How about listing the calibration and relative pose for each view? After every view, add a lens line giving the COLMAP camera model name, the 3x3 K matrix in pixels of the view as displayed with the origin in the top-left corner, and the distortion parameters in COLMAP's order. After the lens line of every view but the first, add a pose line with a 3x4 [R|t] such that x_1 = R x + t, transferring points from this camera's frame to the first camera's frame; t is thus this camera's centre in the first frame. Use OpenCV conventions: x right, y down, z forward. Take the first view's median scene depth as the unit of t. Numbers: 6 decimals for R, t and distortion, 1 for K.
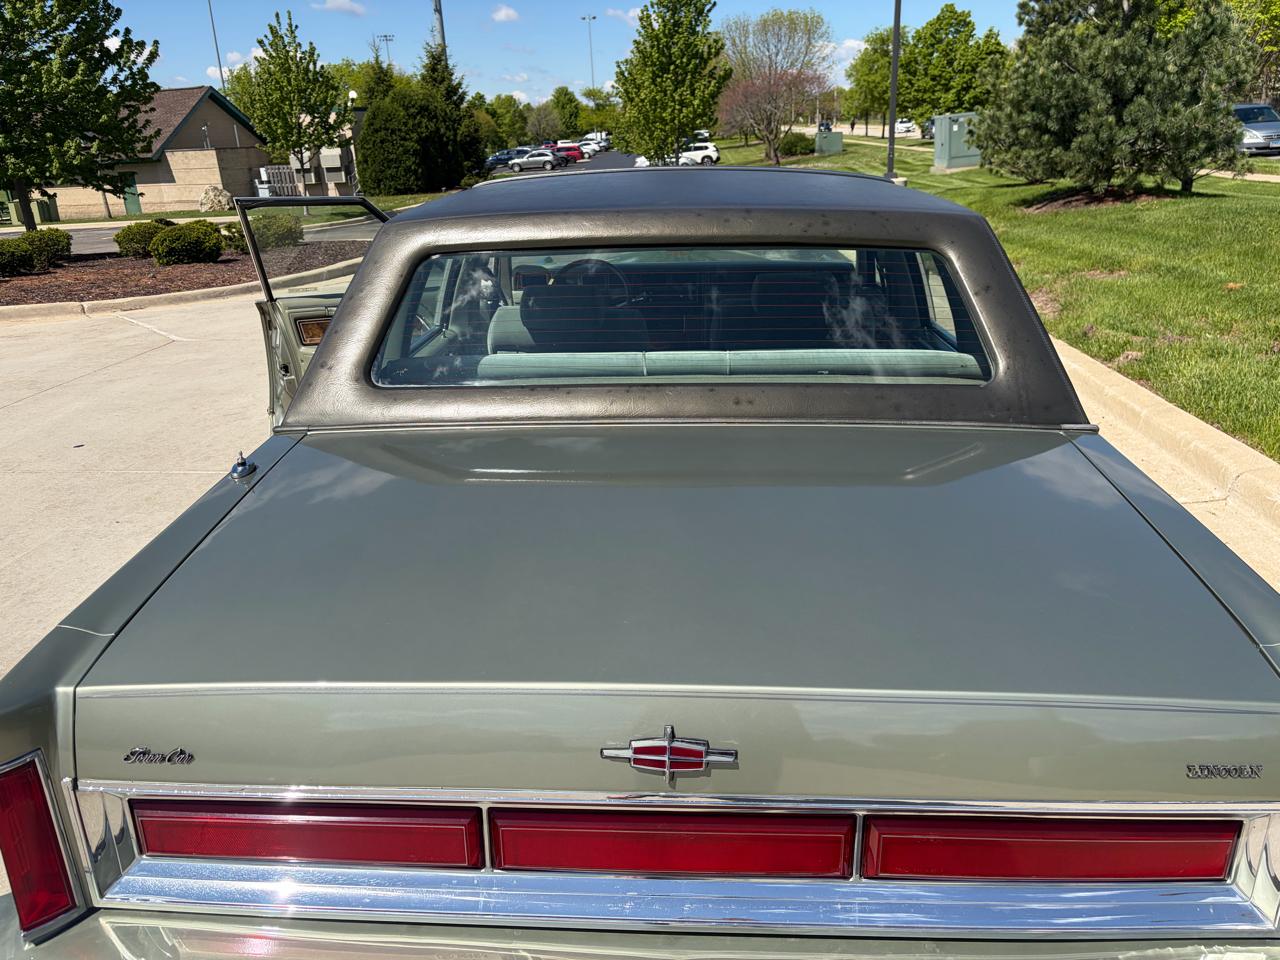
lens RADIAL K [[973.5, 0, 640.0], [0, 973.5, 480.0], [0, 0, 1]] dist [0.025210, -0.005391]
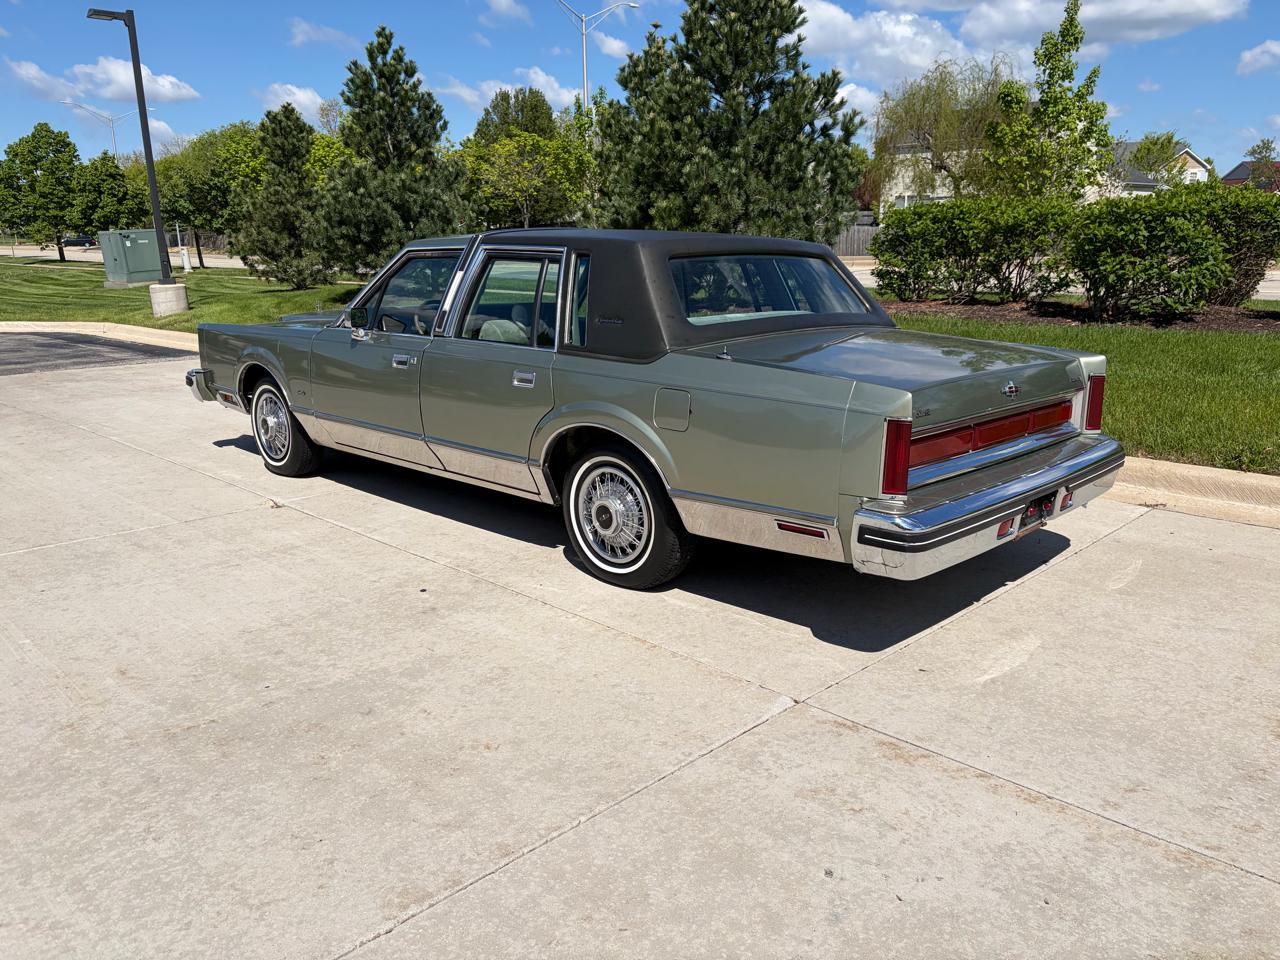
lens RADIAL K [[954.2, 0, 645.7], [0, 954.2, 479.8], [0, 0, 1]] dist [0.061225, -0.067498]
pose [[0.654643, -0.154876, 0.739902, -0.136652], [0.238769, 0.971043, -0.007997, 0.013962], [-0.717239, 0.181901, 0.672667, -0.006606]]
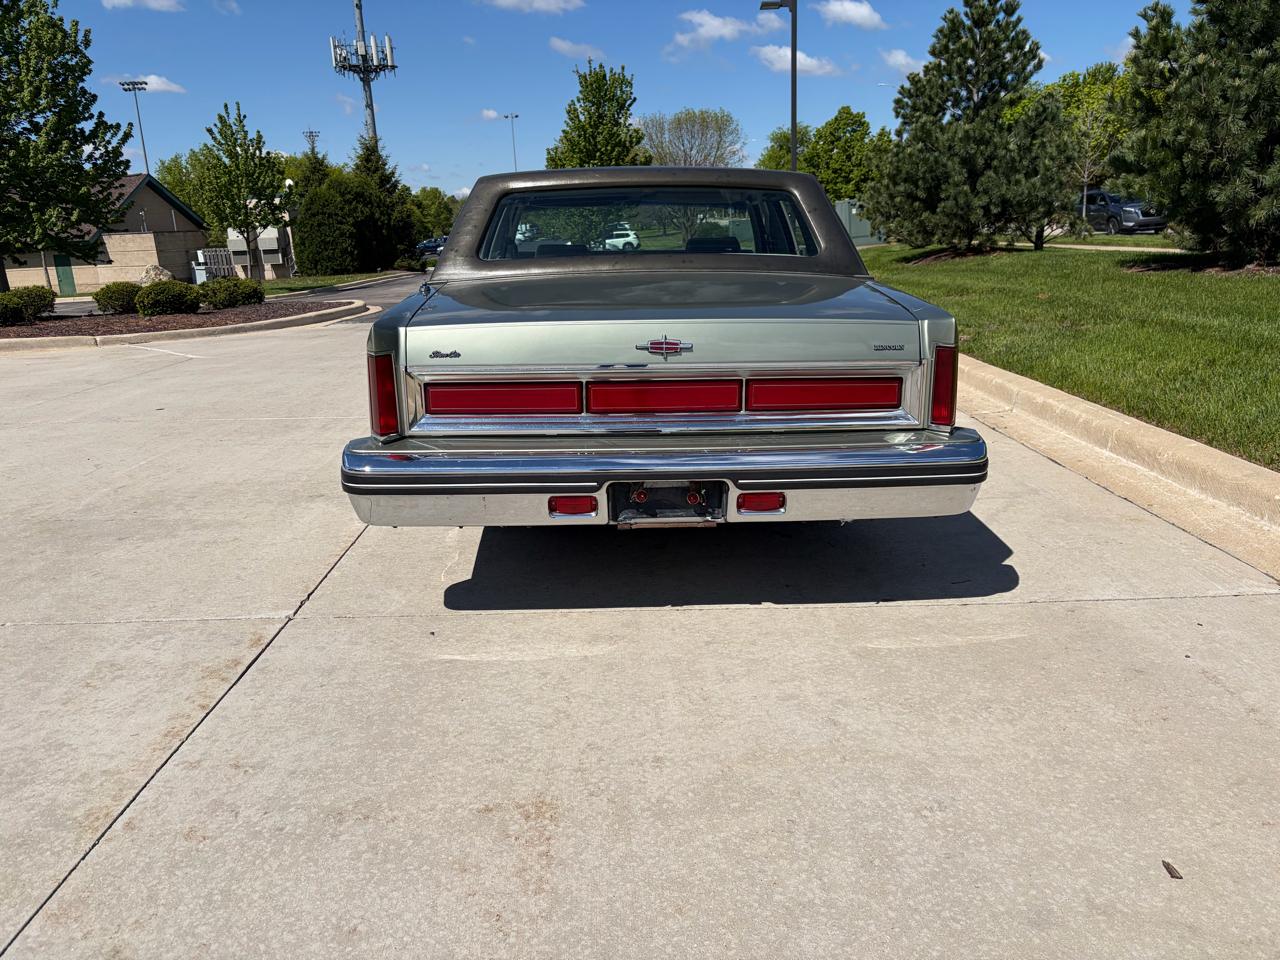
lens RADIAL K [[968.0, 0, 640.0], [0, 968.0, 480.0], [0, 0, 1]] dist [0.017847, 0.009716]
pose [[0.996916, -0.019464, 0.076018, -0.010087], [0.025815, 0.996175, -0.083482, 0.037288], [-0.074102, 0.085187, 0.993606, -0.061304]]
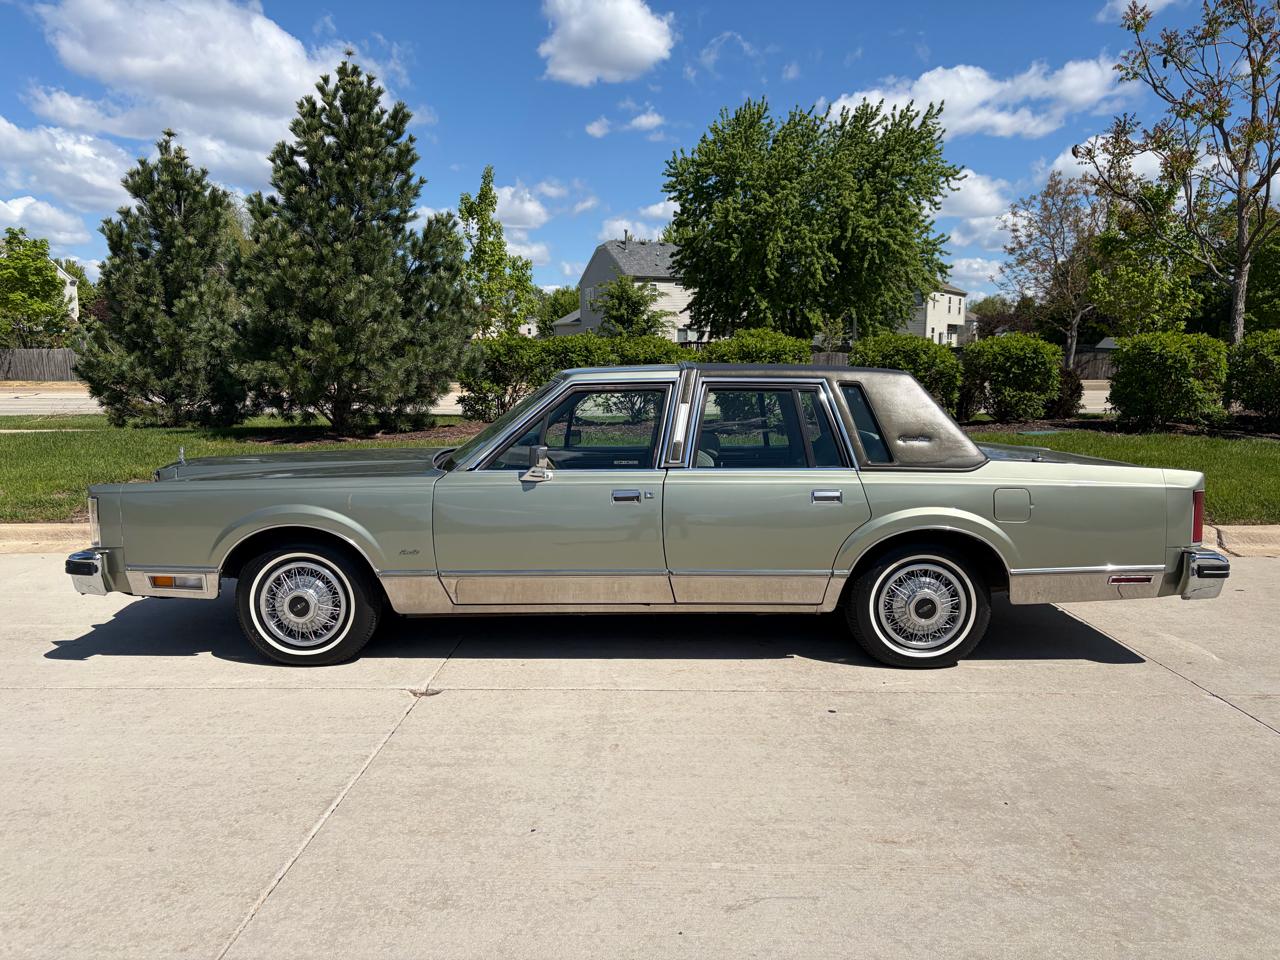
lens RADIAL K [[954.2, 0, 645.7], [0, 954.2, 479.8], [0, 0, 1]] dist [0.061225, -0.067498]
pose [[-0.032041, -0.085521, 0.995821, -0.197377], [0.337780, 0.936785, 0.091319, -0.036690], [-0.940680, 0.339294, -0.001128, 0.139113]]
